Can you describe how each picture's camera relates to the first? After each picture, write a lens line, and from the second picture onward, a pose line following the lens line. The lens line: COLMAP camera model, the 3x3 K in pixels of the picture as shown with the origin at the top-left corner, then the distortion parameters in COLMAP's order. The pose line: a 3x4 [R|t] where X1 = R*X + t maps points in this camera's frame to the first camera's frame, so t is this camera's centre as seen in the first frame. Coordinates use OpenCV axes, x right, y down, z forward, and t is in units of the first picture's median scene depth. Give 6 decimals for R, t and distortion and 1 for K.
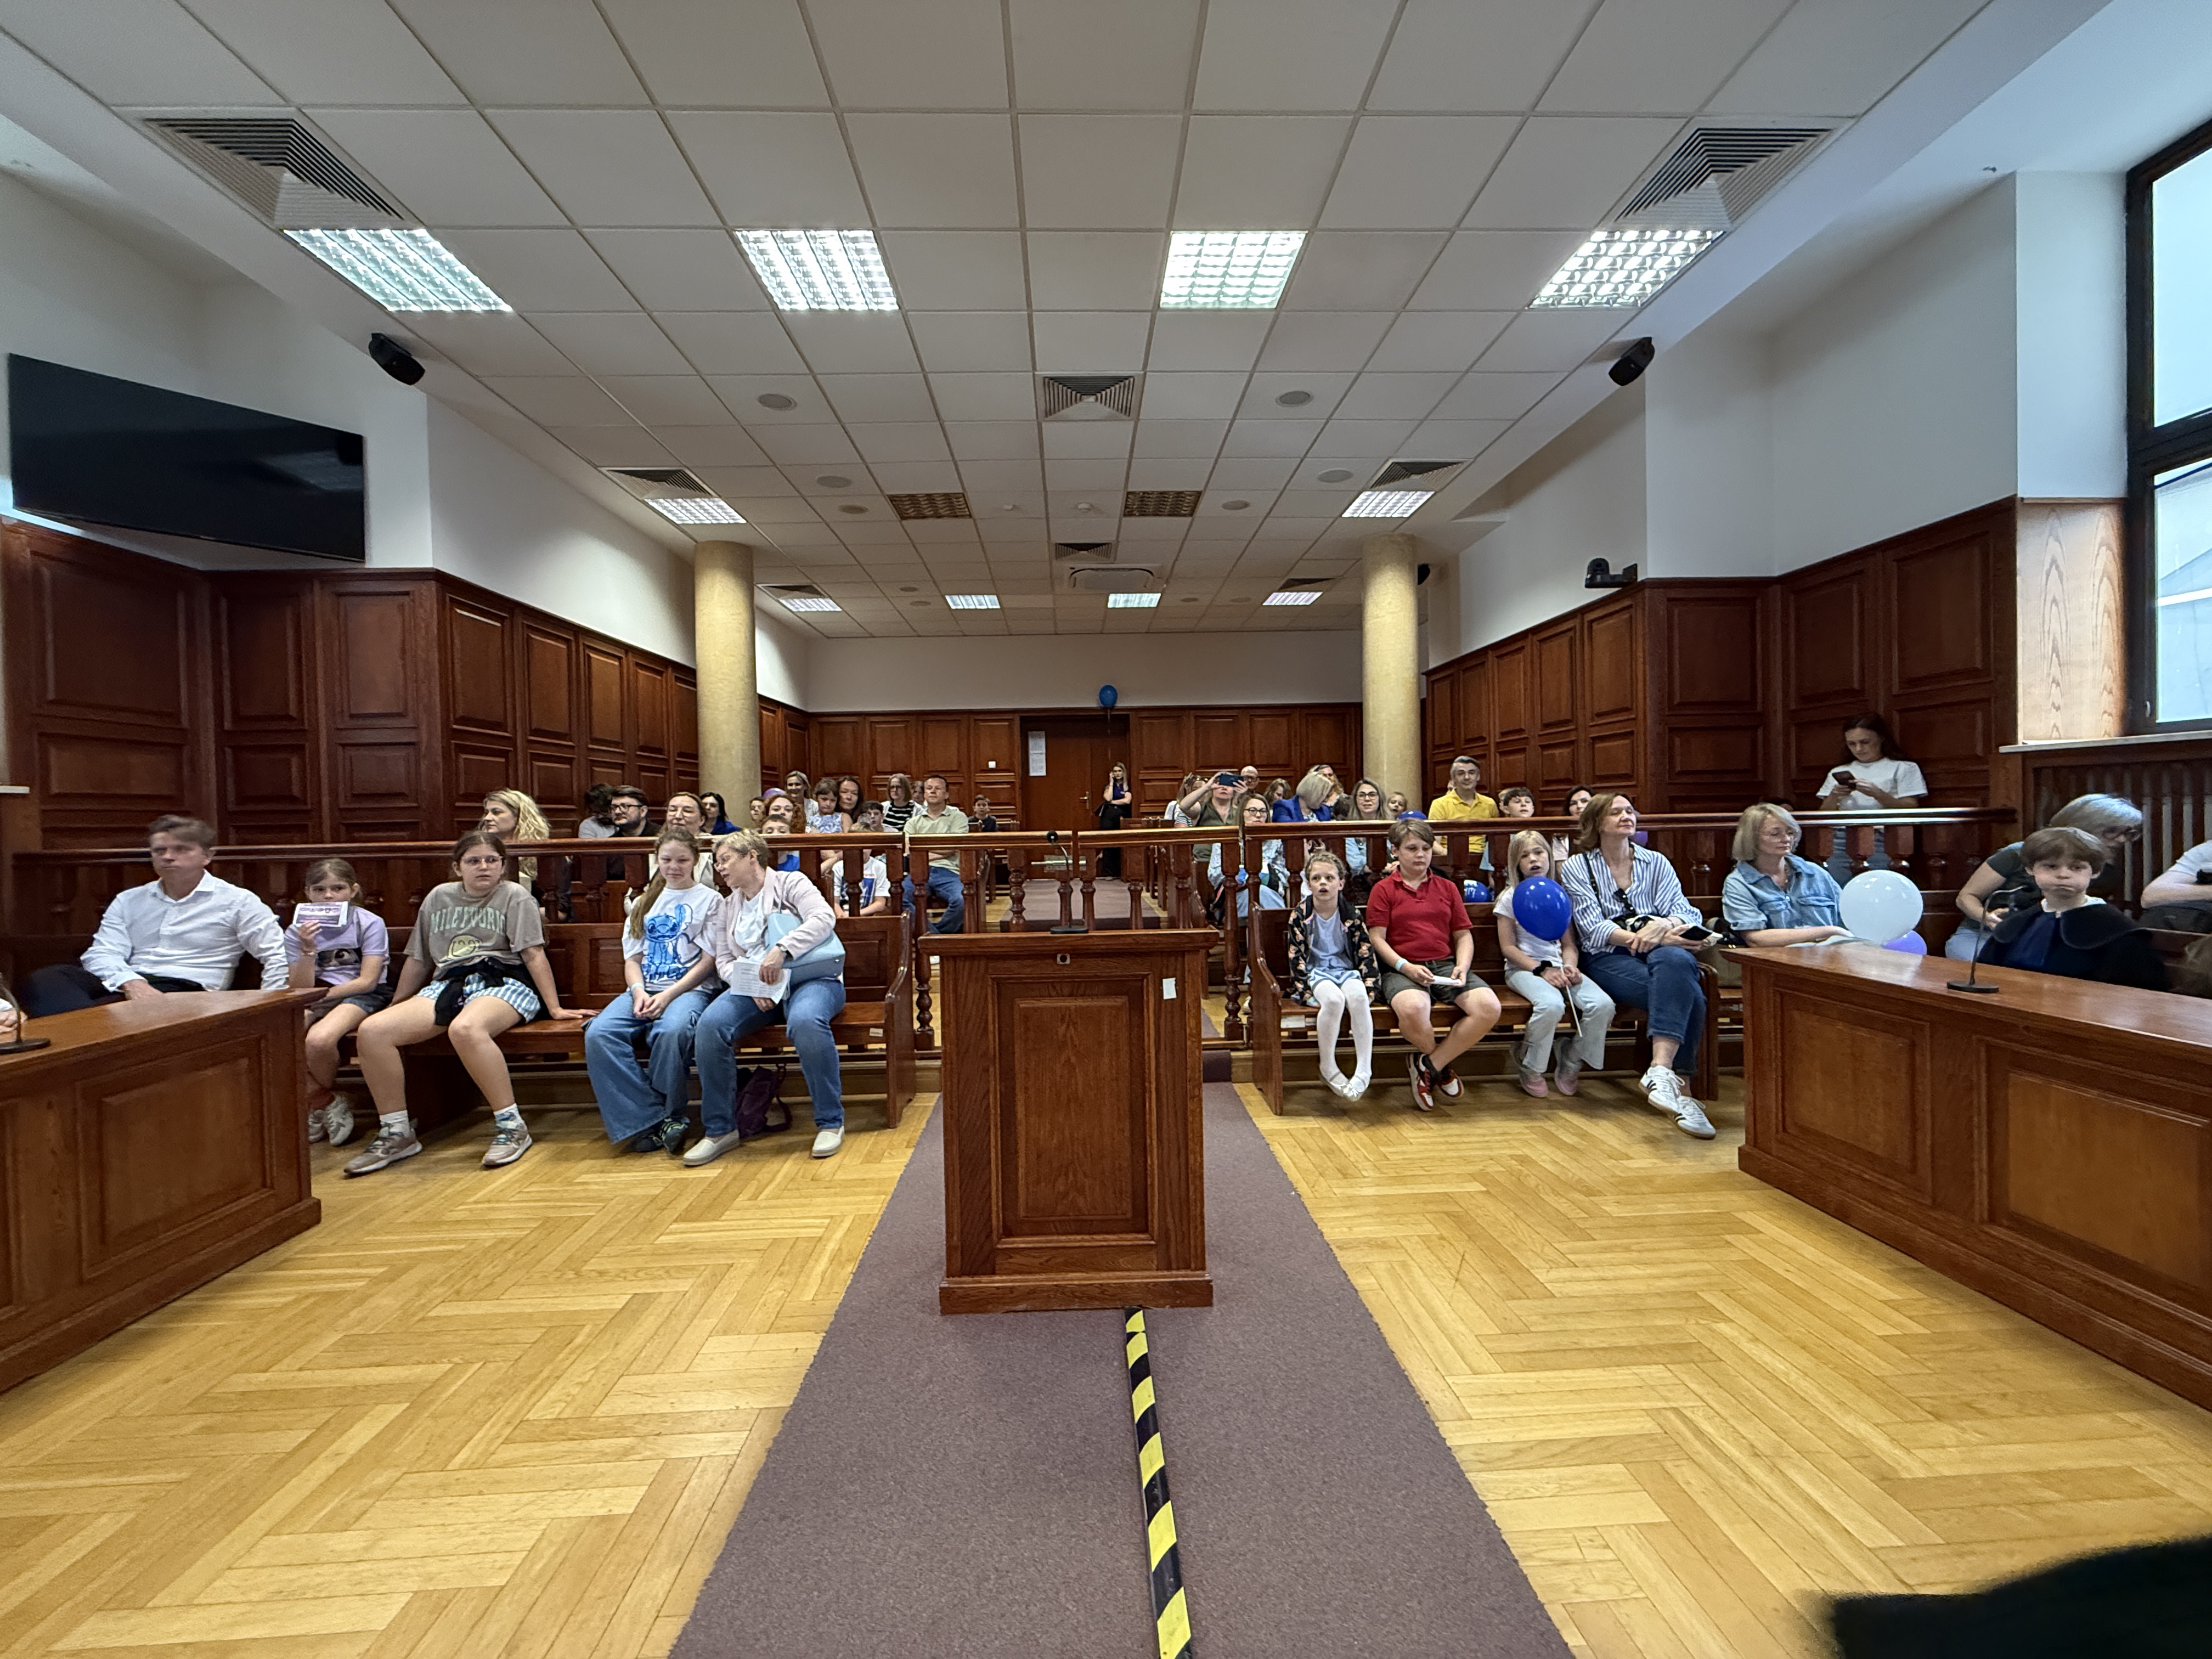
lens RADIAL K [[881.4, 0, 1106.0], [0, 881.4, 829.5], [0, 0, 1]] dist [-0.000266, -0.000333]
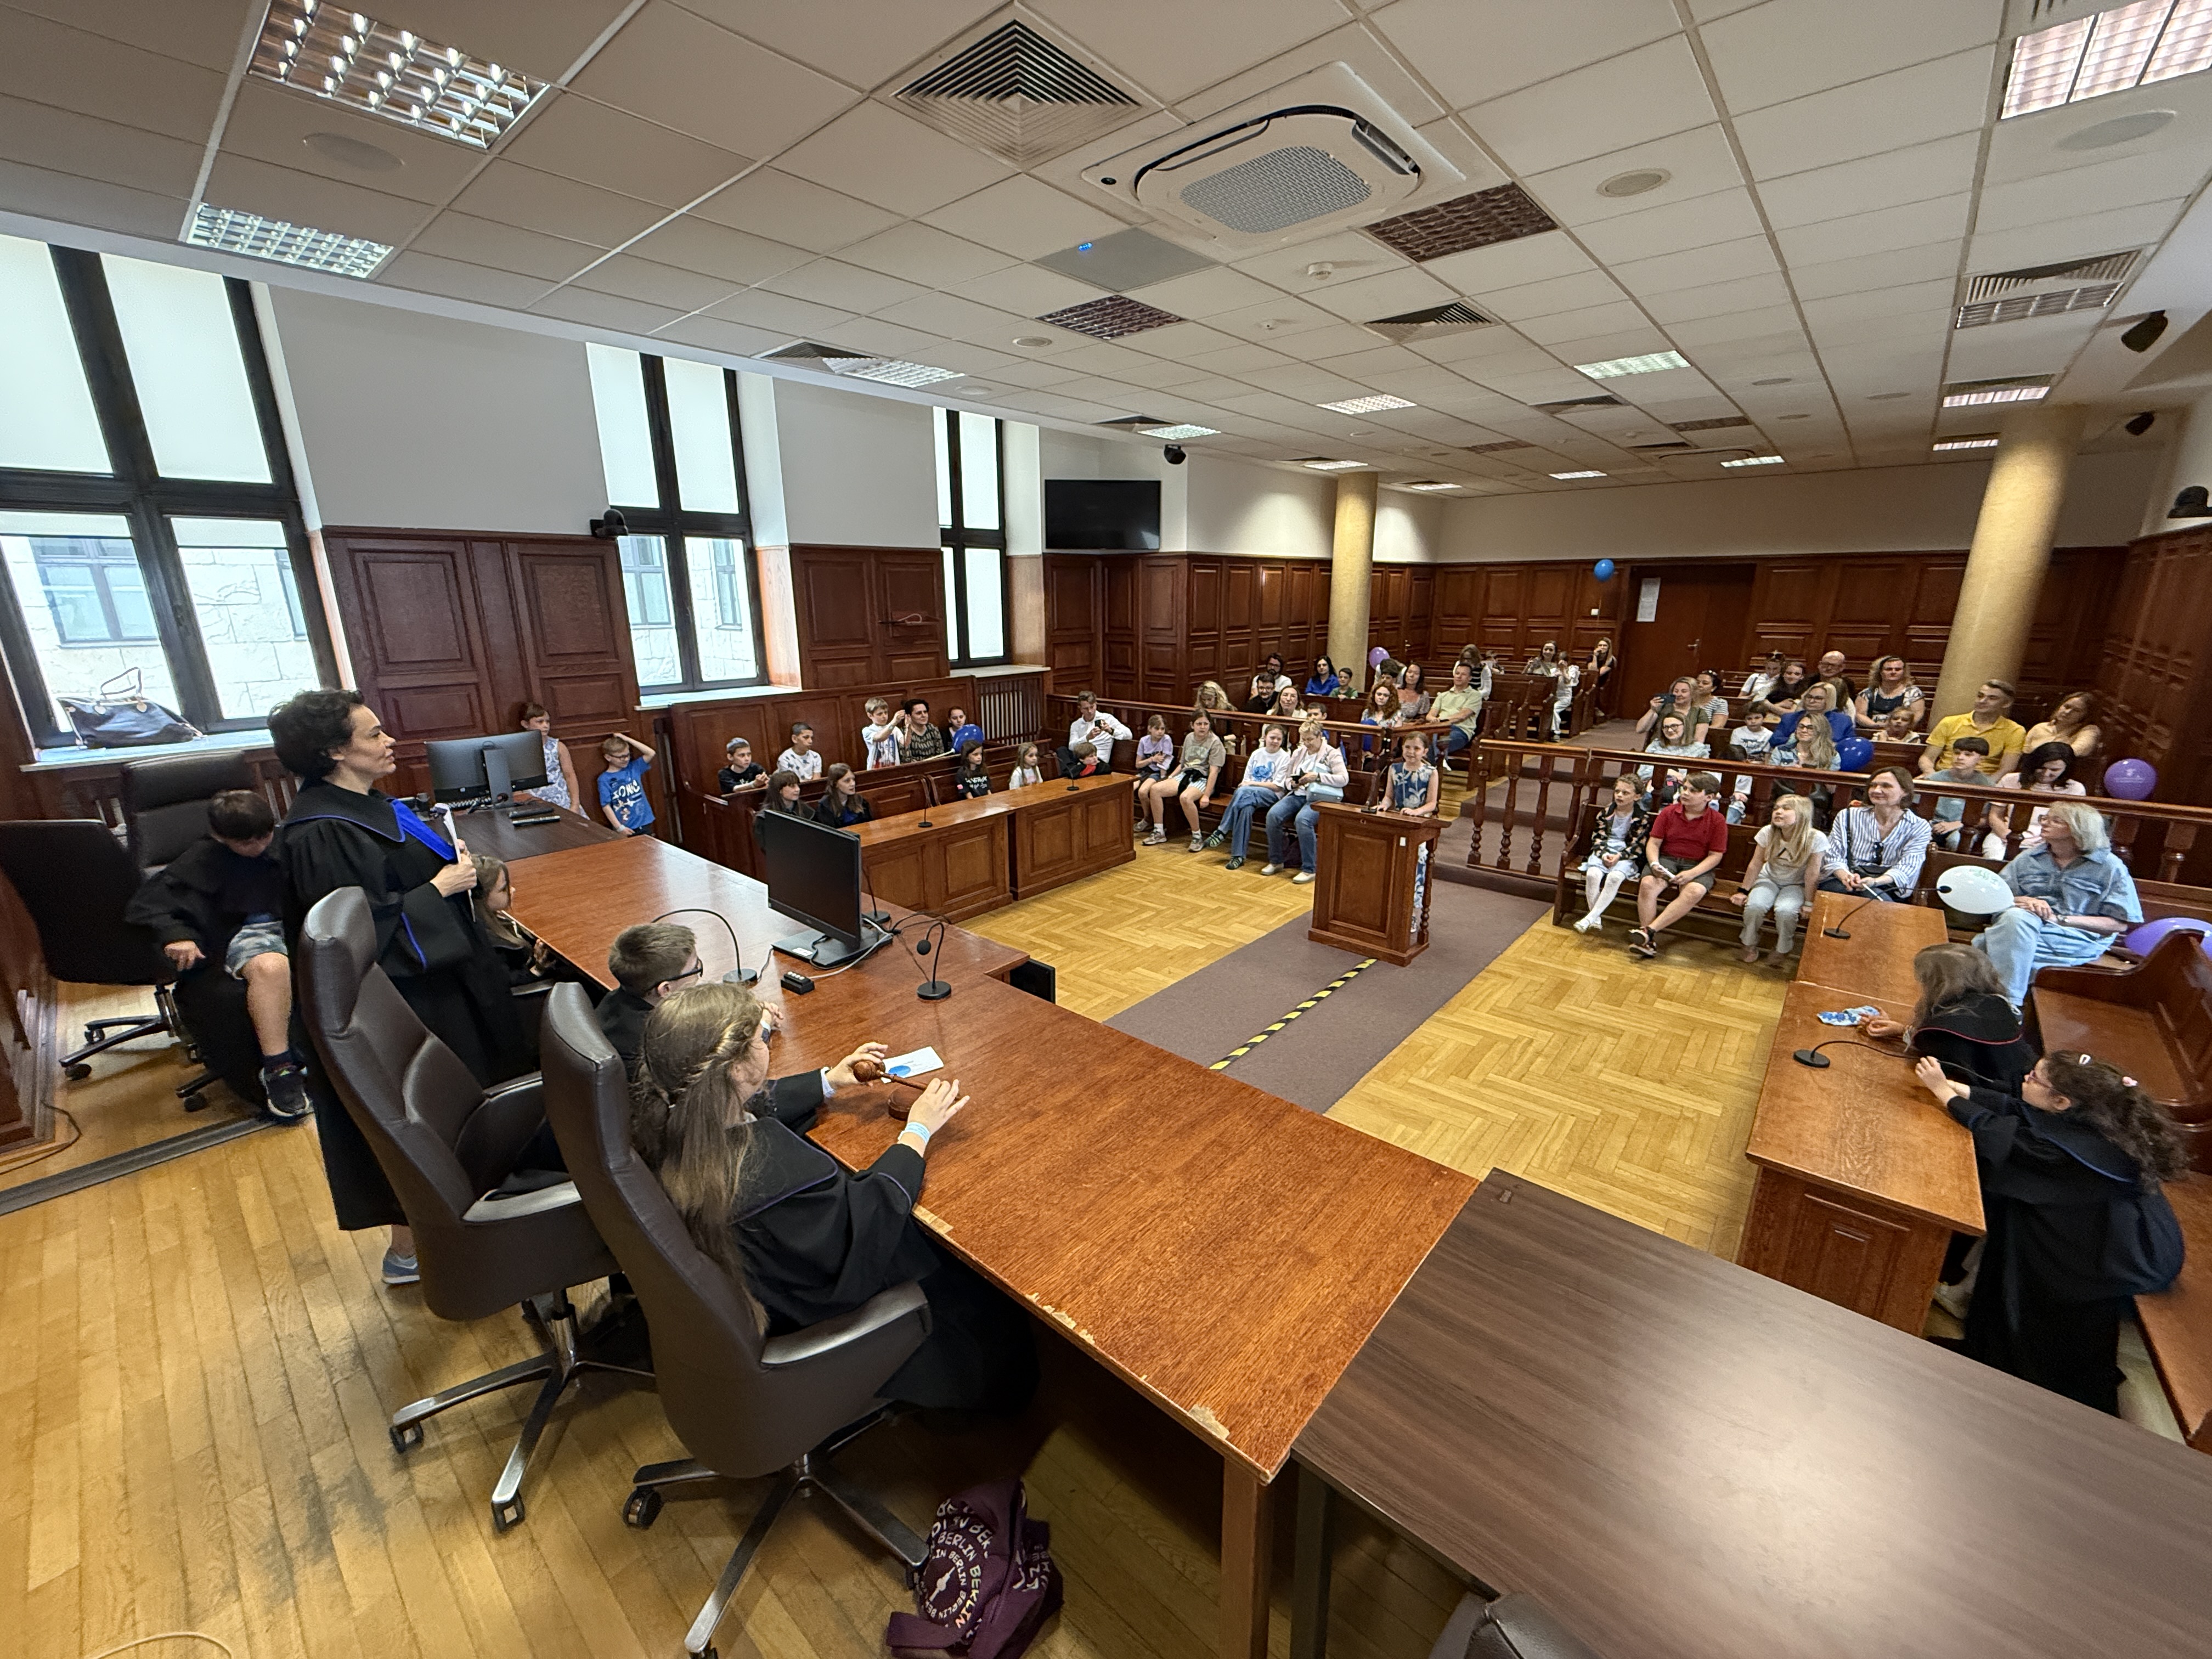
lens RADIAL K [[881.4, 0, 1106.0], [0, 881.4, 829.5], [0, 0, 1]] dist [-0.000266, -0.000333]
pose [[0.727719, 0.196973, -0.656983, 0.608858], [-0.021222, 0.963883, 0.265479, -0.273639], [0.685547, -0.179251, 0.705616, -0.725011]]
